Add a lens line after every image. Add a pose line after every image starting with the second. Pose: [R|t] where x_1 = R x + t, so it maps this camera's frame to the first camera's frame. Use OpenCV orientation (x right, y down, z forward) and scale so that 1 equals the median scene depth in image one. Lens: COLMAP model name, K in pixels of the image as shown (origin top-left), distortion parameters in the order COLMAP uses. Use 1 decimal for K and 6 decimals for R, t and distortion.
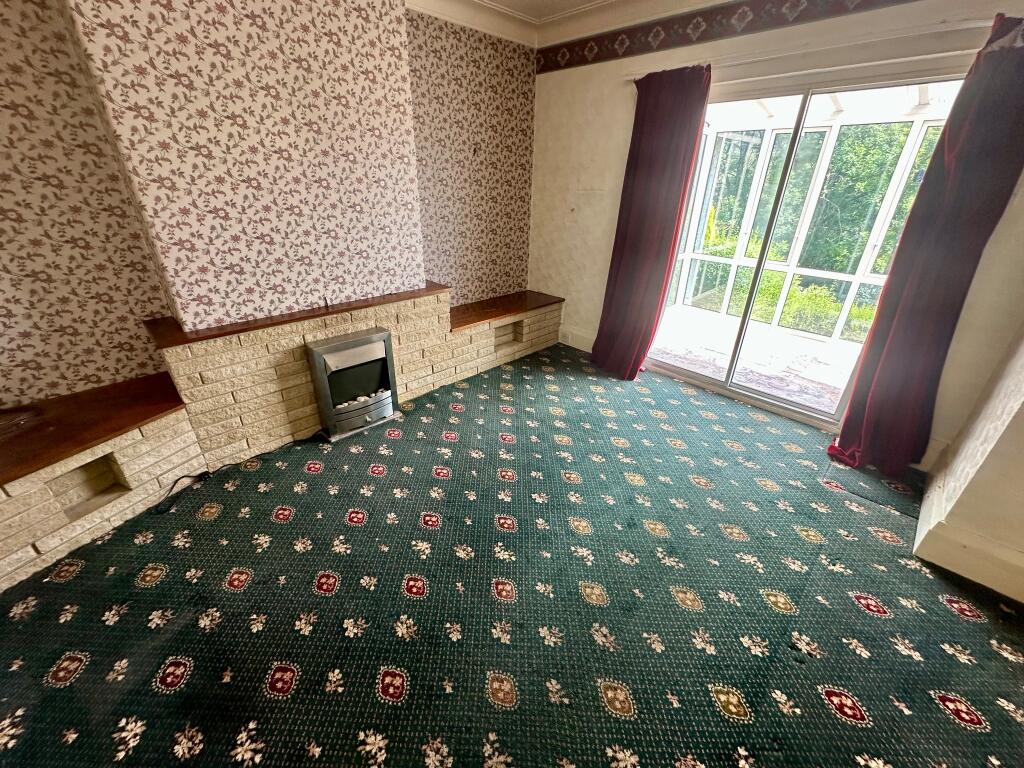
lens RADIAL K [[410.0, 0, 513.9], [0, 410.0, 379.0], [0, 0, 1]] dist [-0.002160, -0.000041]
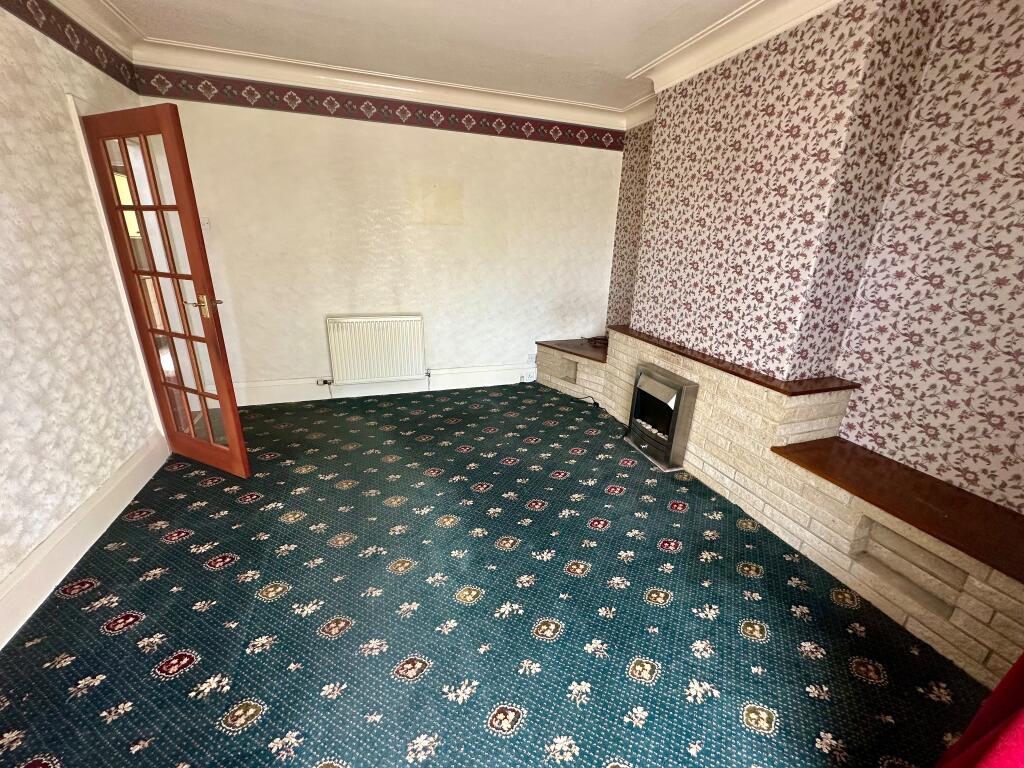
lens RADIAL K [[410.0, 0, 513.1], [0, 410.0, 387.6], [0, 0, 1]] dist [-0.002160, -0.000041]
pose [[-0.433362, 0.262248, -0.862220, 0.722282], [-0.443887, 0.770516, 0.457459, -0.382496], [0.784322, 0.580974, -0.217504, 0.896624]]
